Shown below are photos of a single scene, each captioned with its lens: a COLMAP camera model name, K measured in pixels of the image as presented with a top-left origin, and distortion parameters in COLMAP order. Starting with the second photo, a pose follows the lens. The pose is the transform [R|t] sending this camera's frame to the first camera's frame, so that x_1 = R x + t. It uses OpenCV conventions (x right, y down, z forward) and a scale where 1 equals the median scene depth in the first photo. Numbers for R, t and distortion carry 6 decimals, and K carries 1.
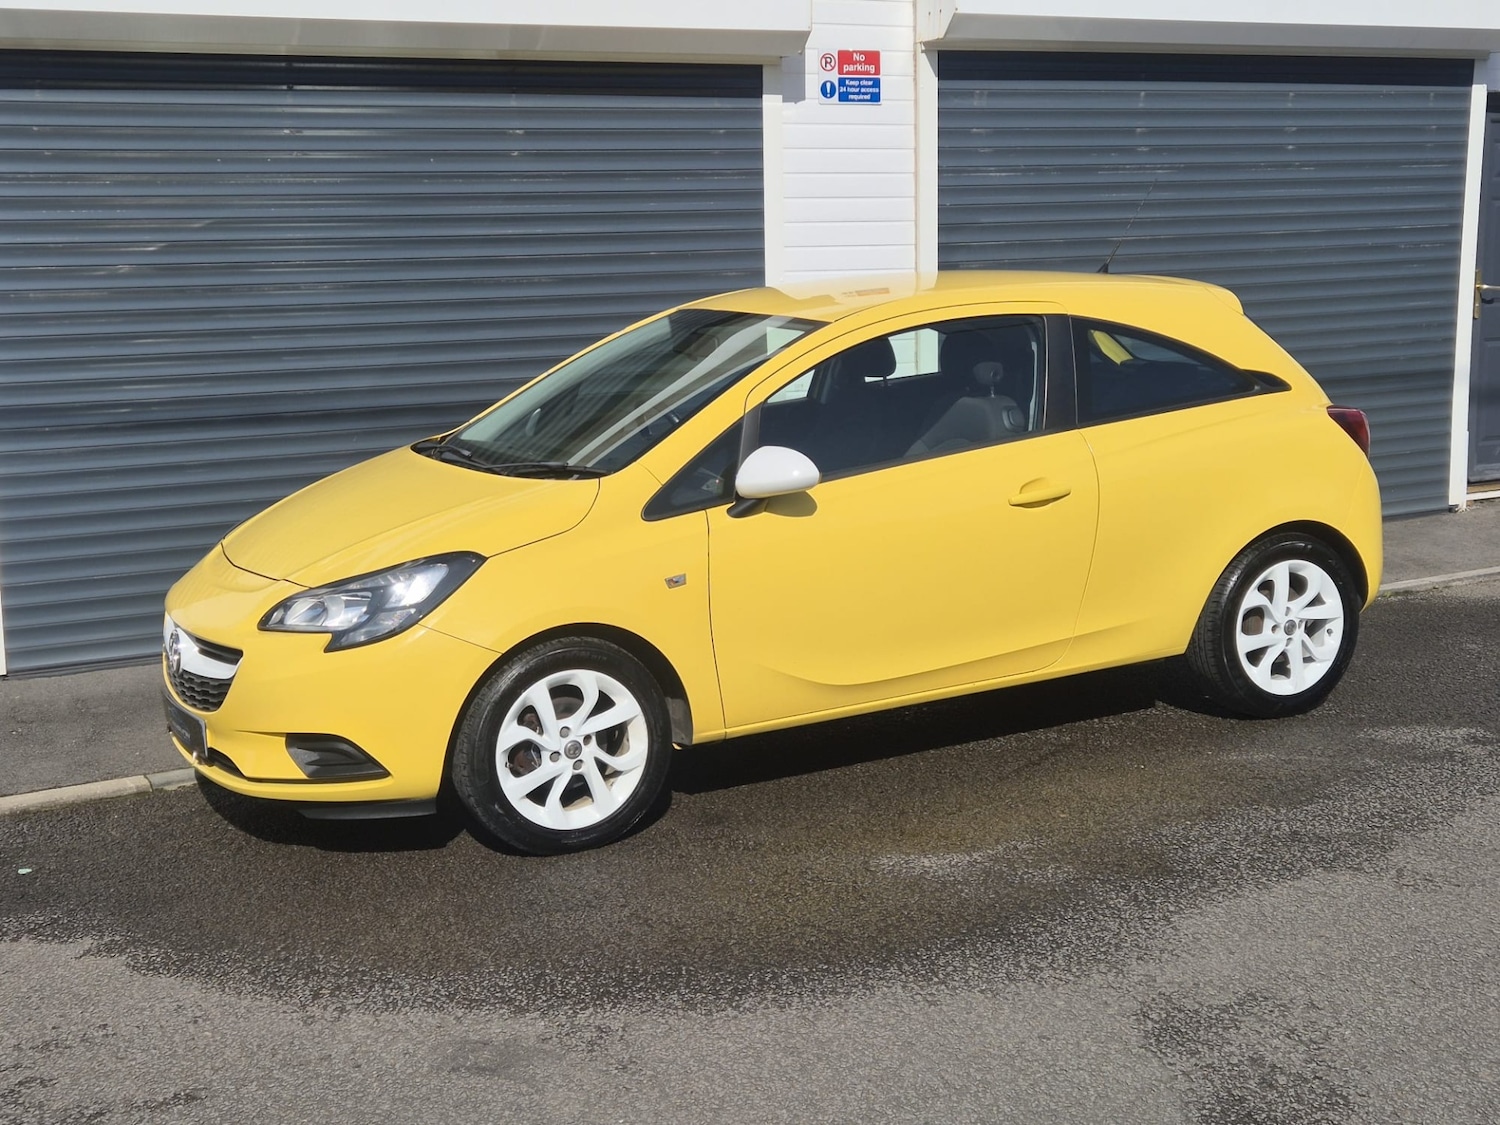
lens RADIAL K [[2002.3, 0, 717.0], [0, 2002.3, 550.6], [0, 0, 1]] dist [0.074494, 0.000000]
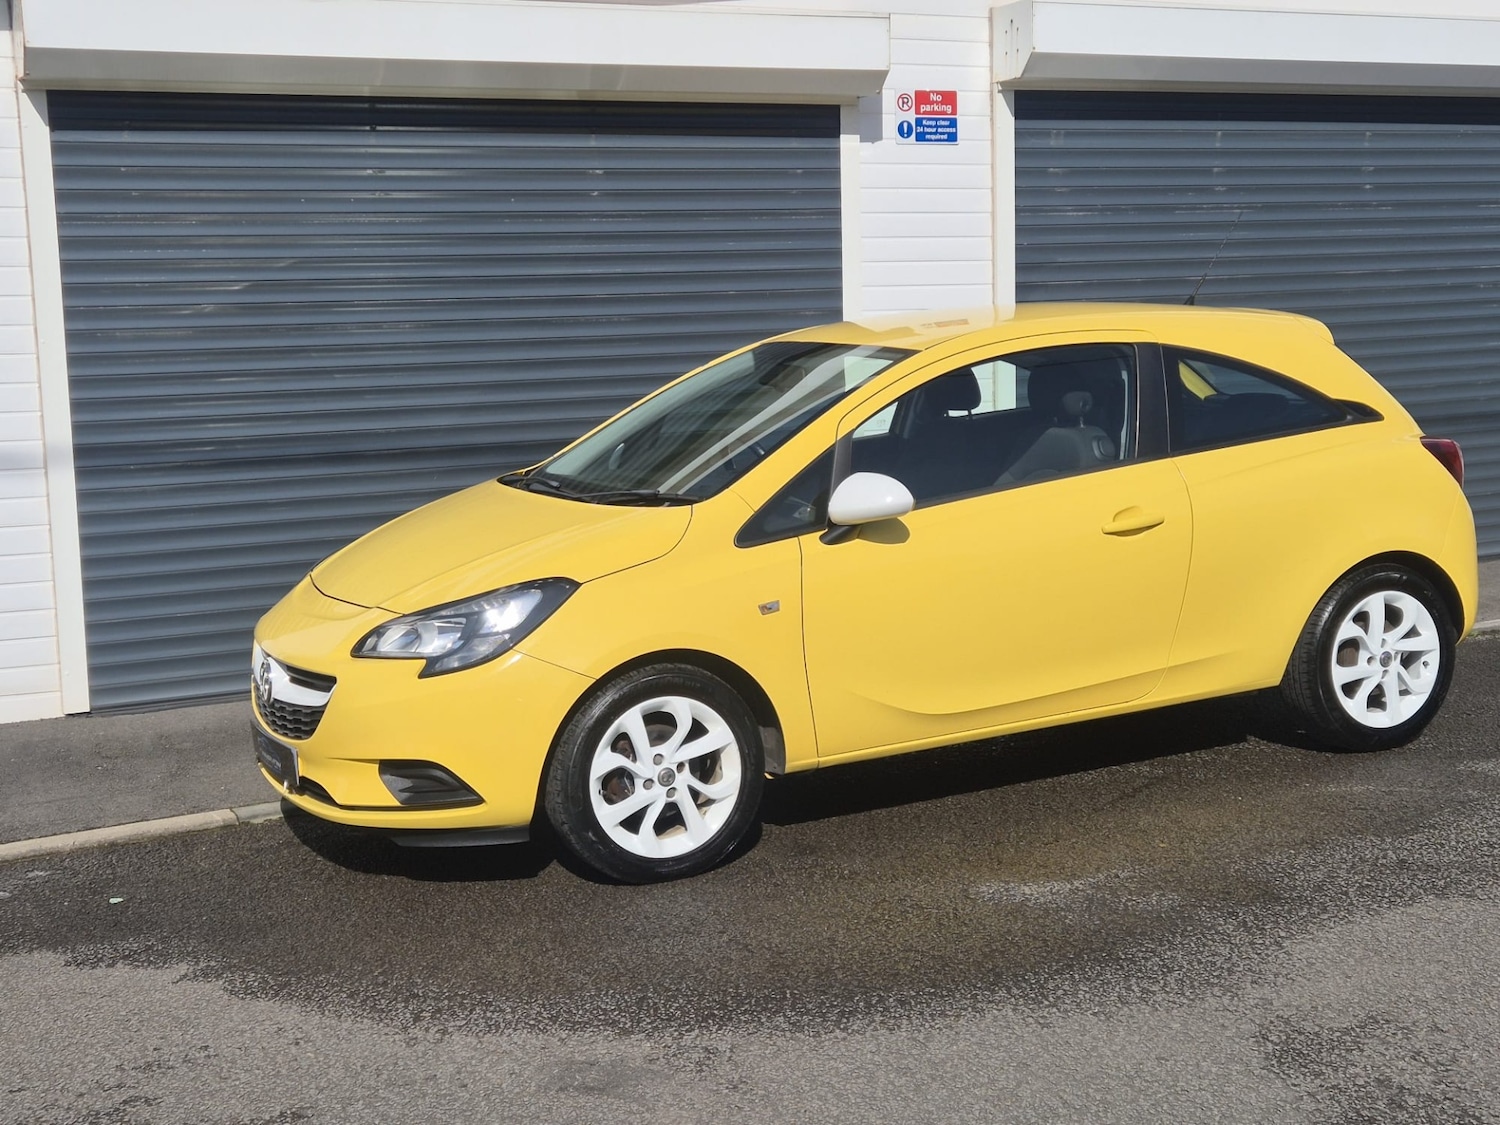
lens RADIAL K [[2002.3, 0, 730.7], [0, 2002.3, 560.1], [0, 0, 1]] dist [0.074494, 0.000000]
pose [[0.999840, -0.002818, -0.017676, -0.018608], [0.002318, 0.999598, -0.028253, 0.016791], [0.017748, 0.028207, 0.999445, 0.005540]]
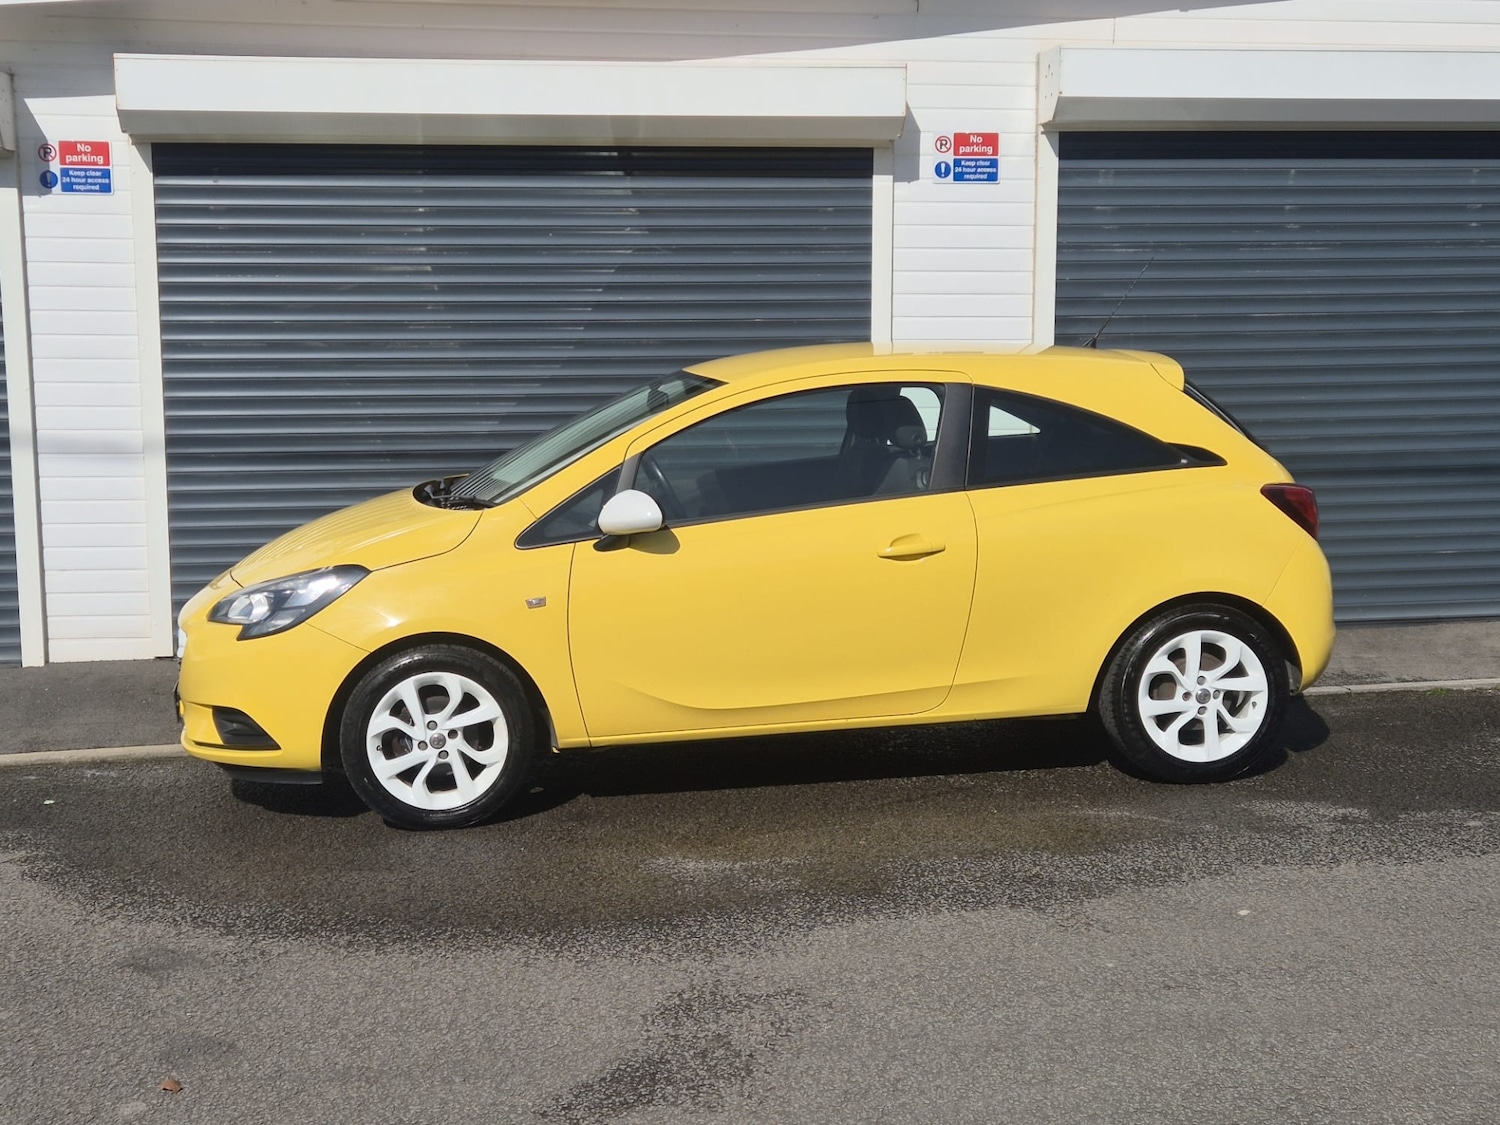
lens RADIAL K [[2002.3, 0, 717.5], [0, 2002.3, 569.3], [0, 0, 1]] dist [0.074494, 0.000000]
pose [[0.947454, 0.058991, -0.314405, 0.370432], [-0.066528, 0.997696, -0.013286, 0.003840], [0.312897, 0.033504, 0.949196, -0.047254]]
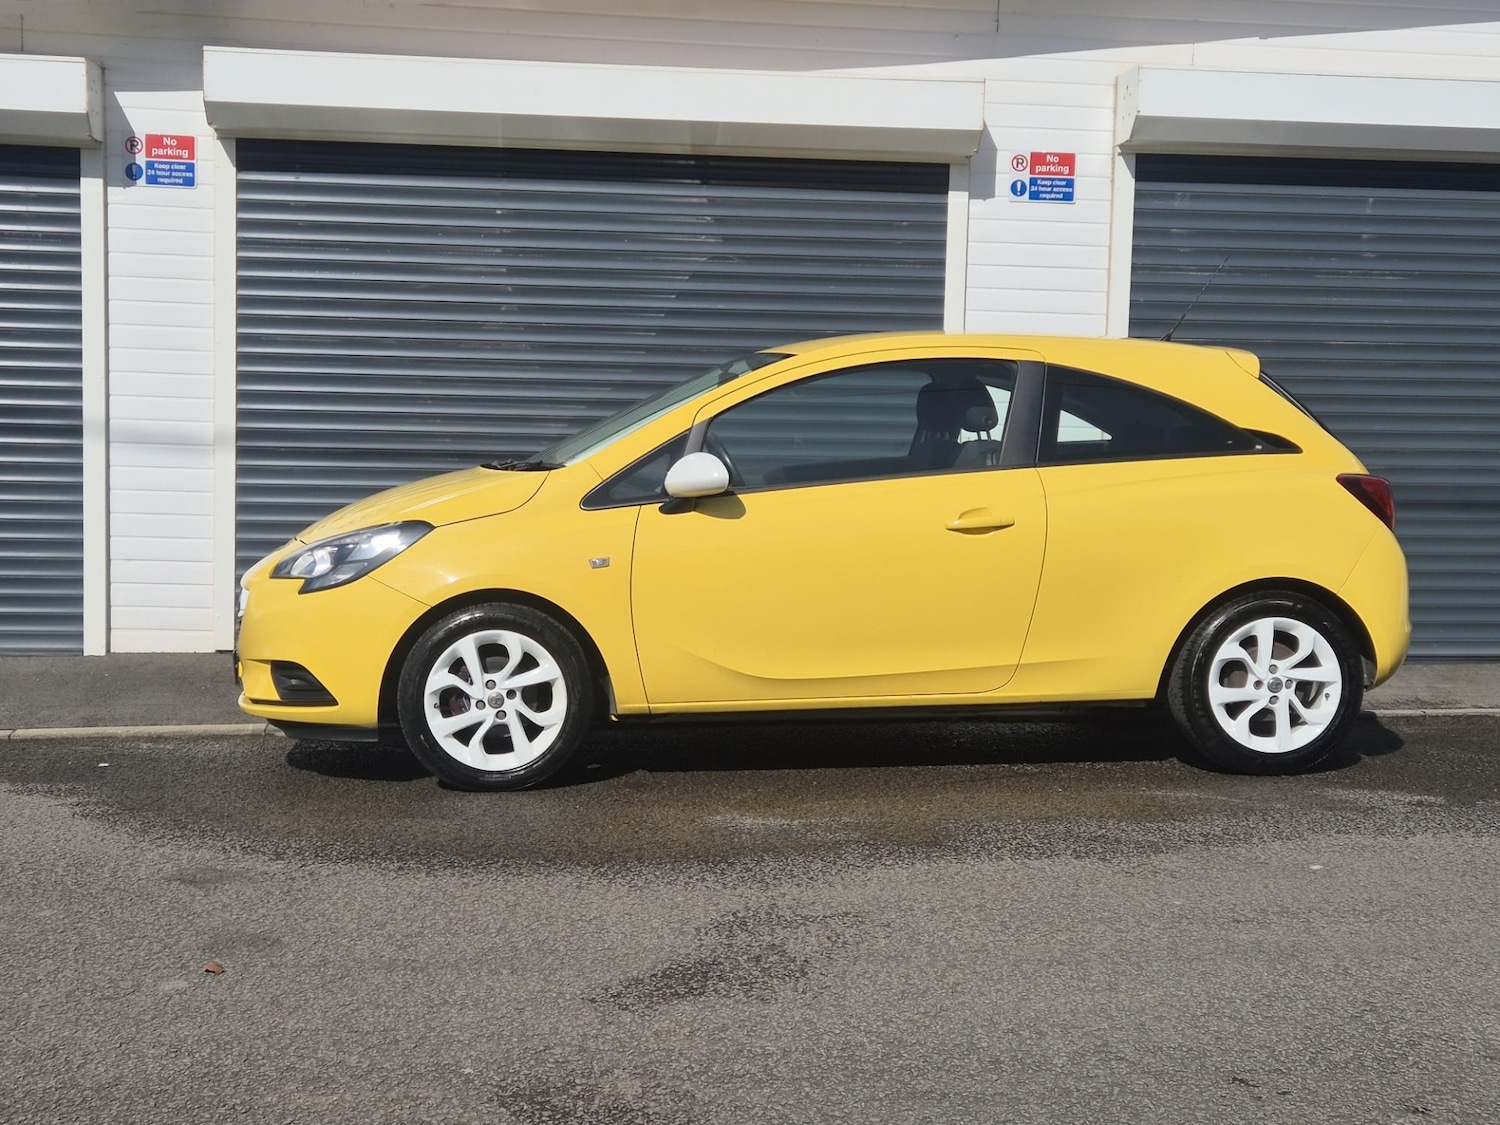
lens RADIAL K [[2002.3, 0, 739.6], [0, 2002.3, 565.9], [0, 0, 1]] dist [0.074494, 0.000000]
pose [[0.938816, 0.065440, -0.338145, 0.371541], [-0.095763, 0.992667, -0.073768, 0.079039], [0.330838, 0.101637, 0.938198, -0.033607]]
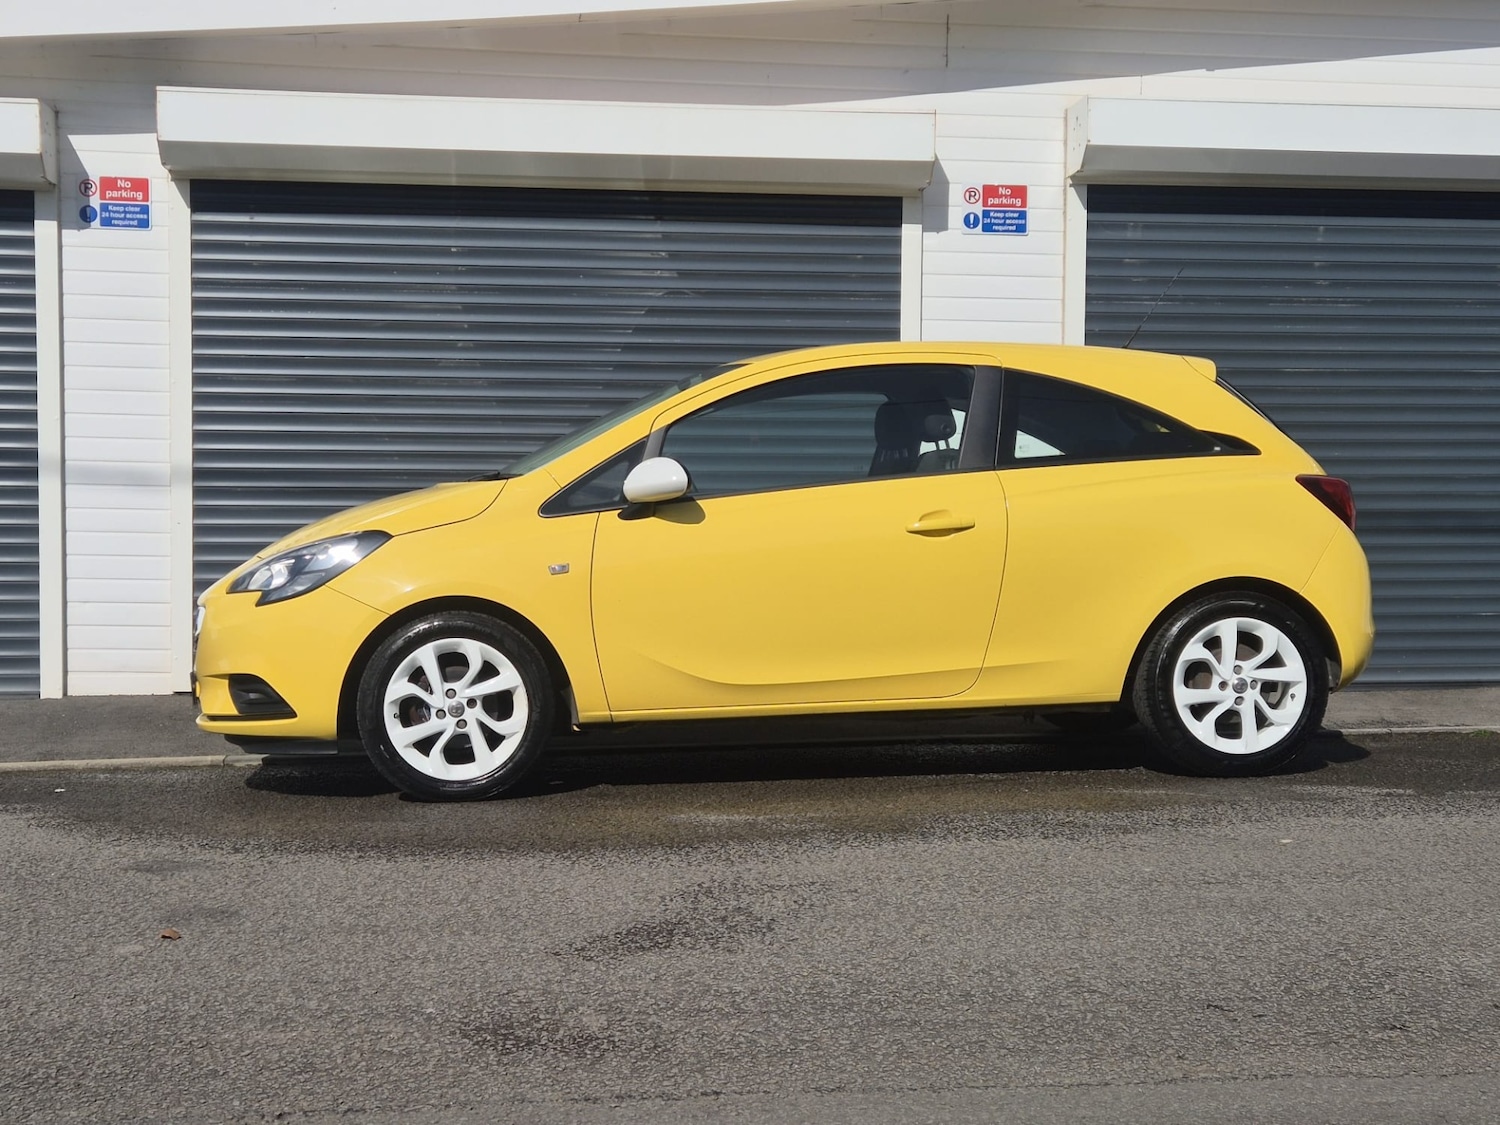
lens RADIAL K [[2002.3, 0, 714.3], [0, 2002.3, 596.1], [0, 0, 1]] dist [0.074494, 0.000000]
pose [[0.941965, 0.037039, -0.333662, 0.372569], [-0.078936, 0.990466, -0.112895, 0.127916], [0.326300, 0.132681, 0.935908, -0.022457]]
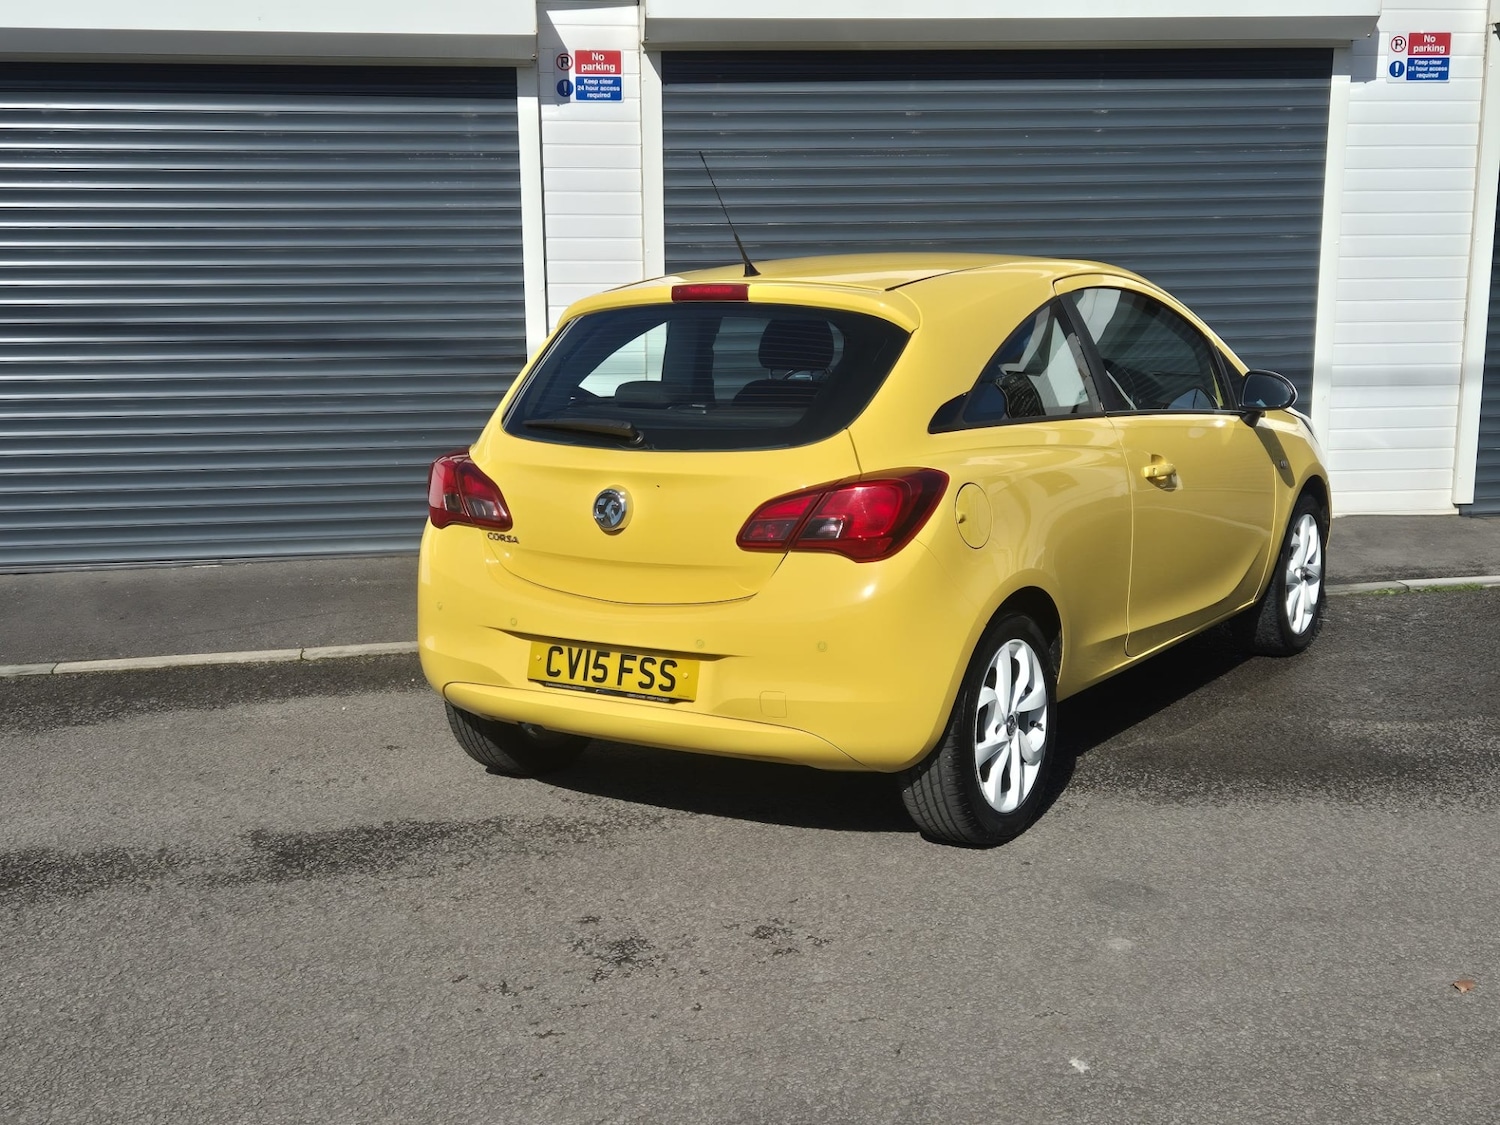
lens RADIAL K [[1835.2, 0, 735.2], [0, 1835.2, 599.0], [0, 0, 1]] dist [0.063137, 0.000000]
pose [[0.948412, 0.073684, -0.308359, 0.060454], [-0.060892, 0.996845, 0.050917, 0.039283], [0.311138, -0.029513, 0.949906, -0.115977]]
